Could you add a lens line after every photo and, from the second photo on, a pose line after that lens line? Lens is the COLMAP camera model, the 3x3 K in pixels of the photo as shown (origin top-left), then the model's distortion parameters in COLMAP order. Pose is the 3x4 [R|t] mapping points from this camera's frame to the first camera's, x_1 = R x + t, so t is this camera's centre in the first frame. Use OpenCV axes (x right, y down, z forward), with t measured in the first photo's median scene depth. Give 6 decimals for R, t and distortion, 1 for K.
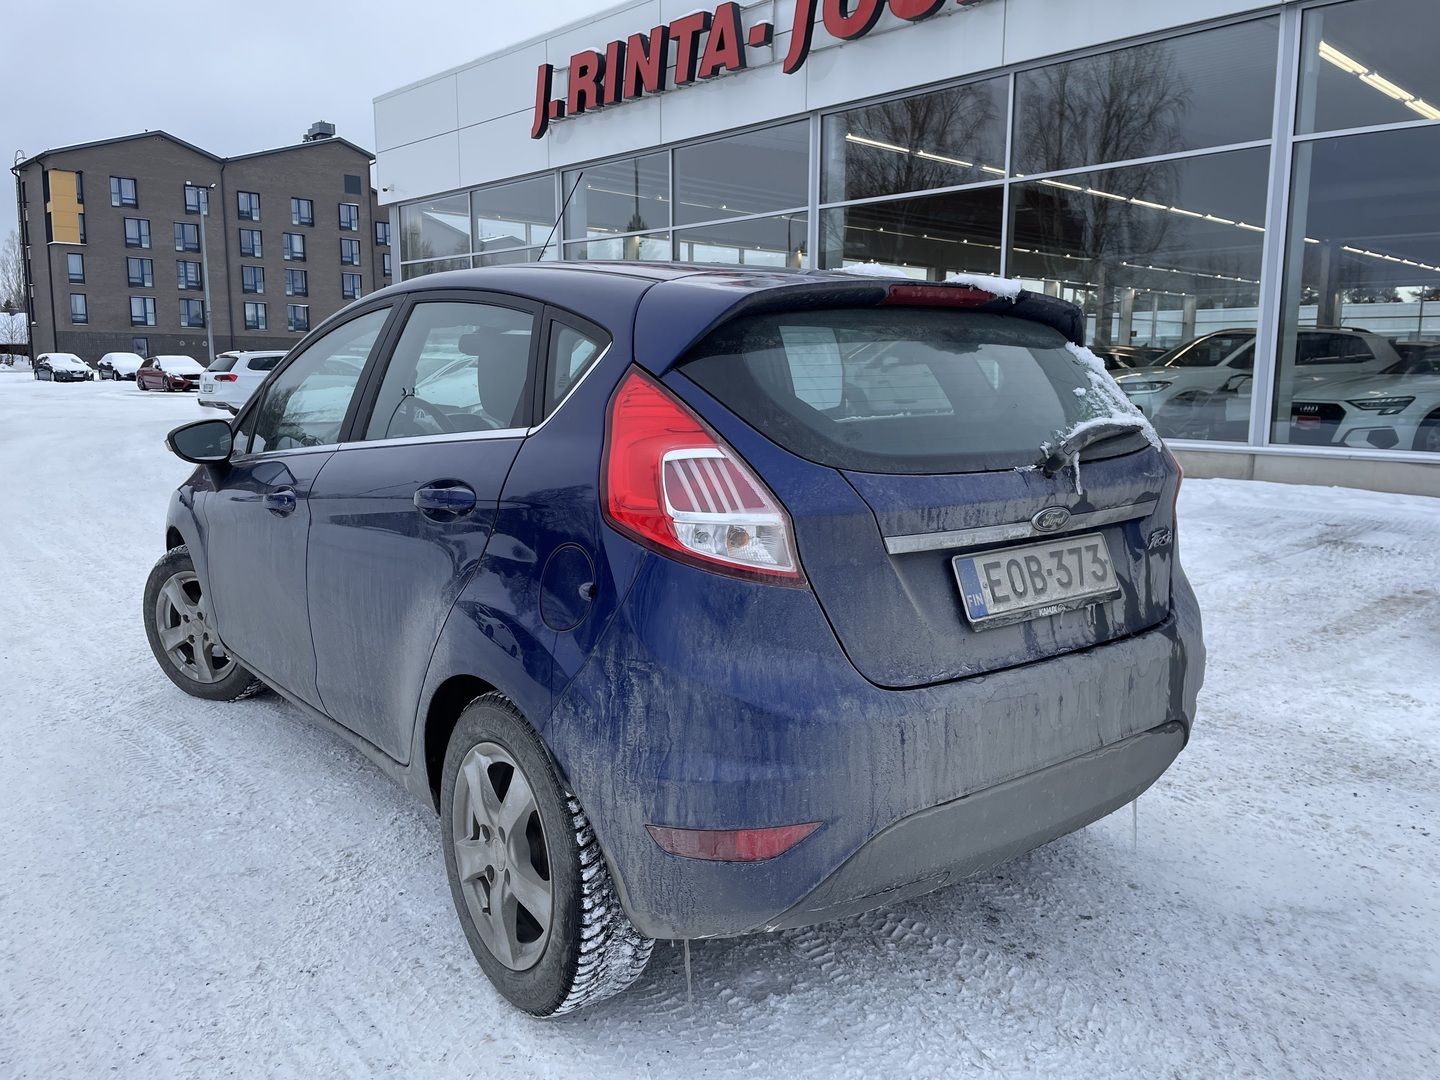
lens RADIAL K [[1095.2, 0, 719.0], [0, 1095.2, 531.1], [0, 0, 1]] dist [0.087774, -0.119071]
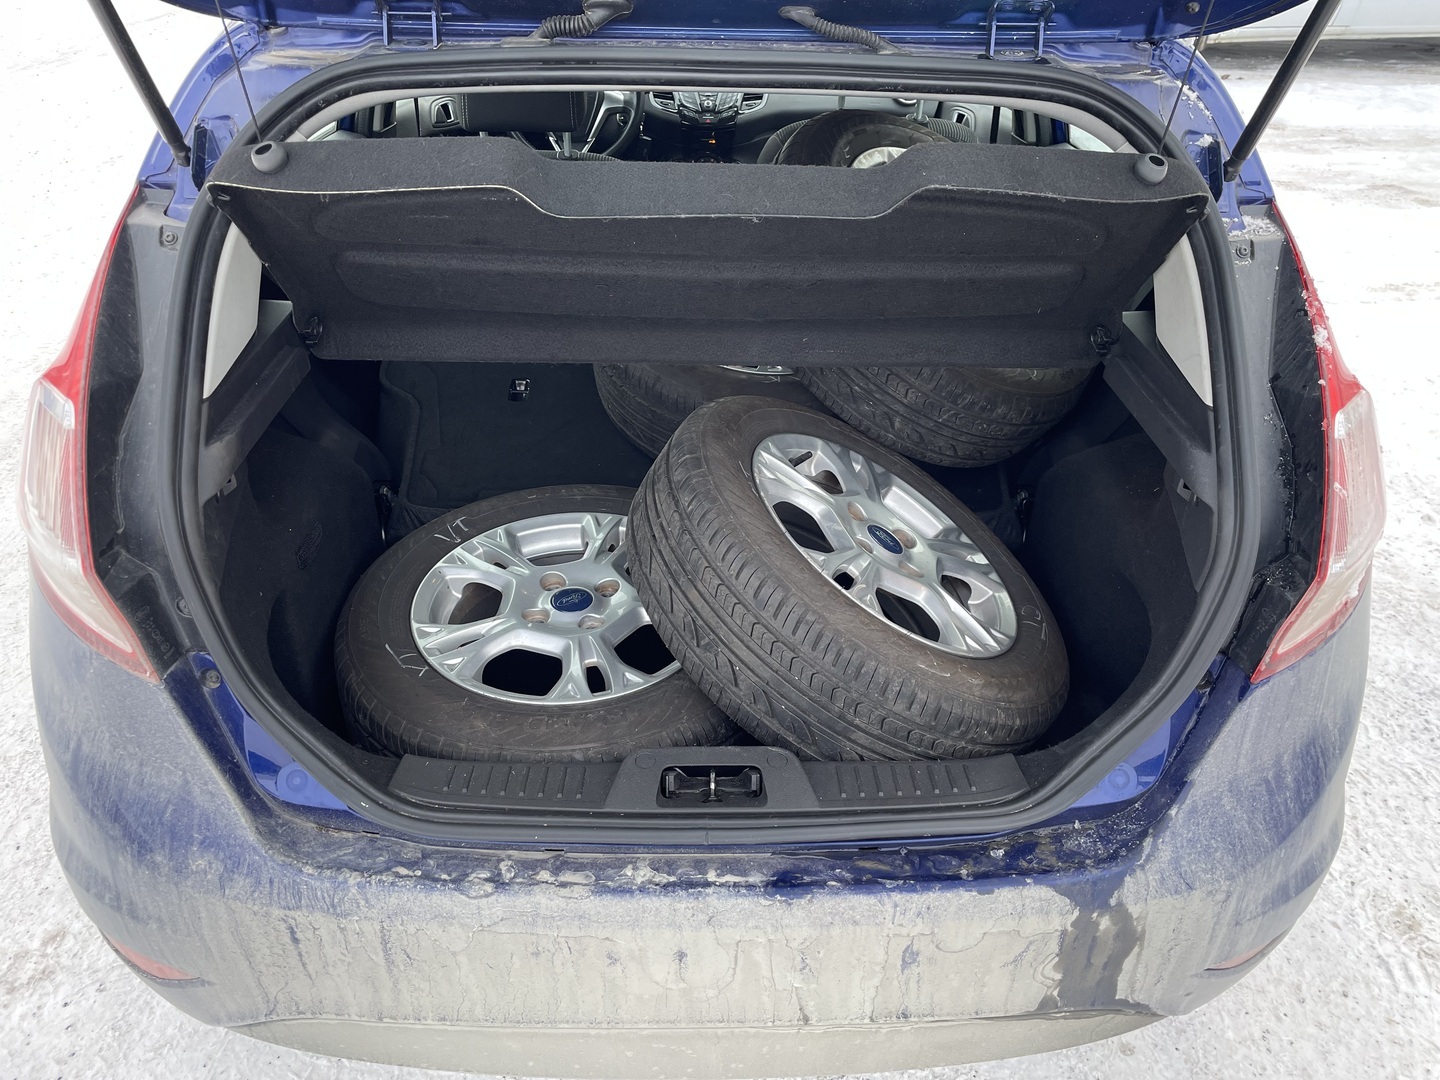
lens RADIAL K [[1095.2, 0, 719.0], [0, 1095.2, 531.1], [0, 0, 1]] dist [0.087774, -0.119071]
pose [[0.804820, 0.344466, -0.483331, 0.508765], [-0.114112, 0.888960, 0.443542, -0.277805], [0.582447, -0.301817, 0.754760, 0.644669]]
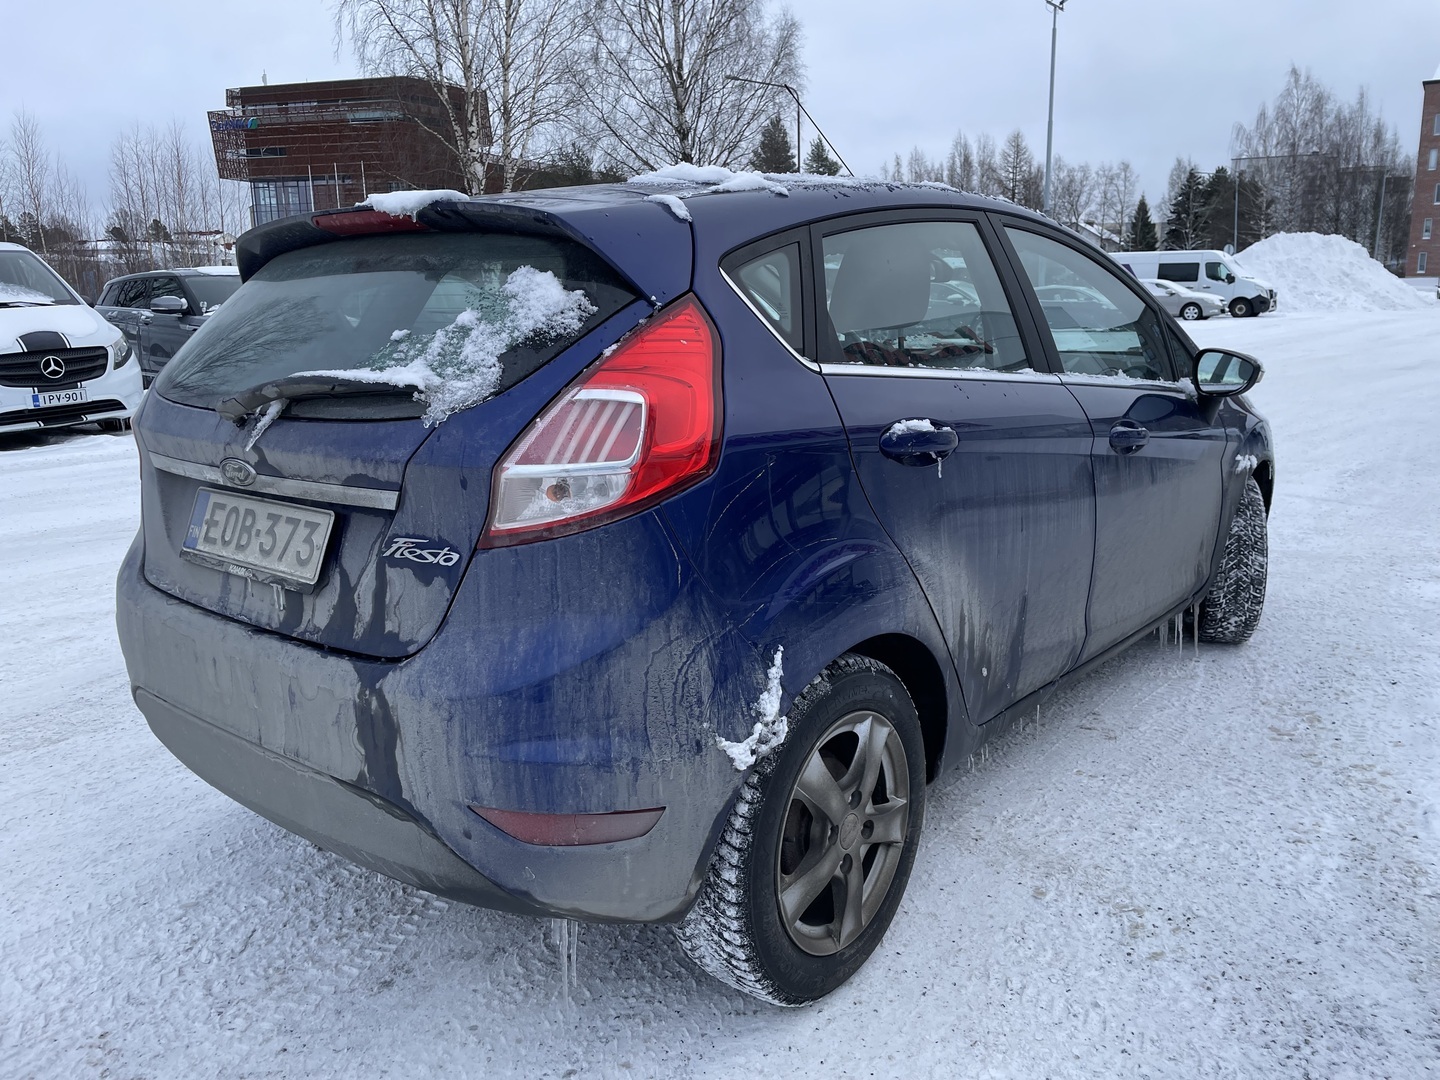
lens RADIAL K [[1095.2, 0, 719.0], [0, 1095.2, 531.1], [0, 0, 1]] dist [0.087774, -0.119071]
pose [[0.215027, 0.200244, -0.955859, 1.254648], [-0.130544, 0.975863, 0.175068, -0.173129], [0.967844, 0.087137, 0.235978, 1.158460]]
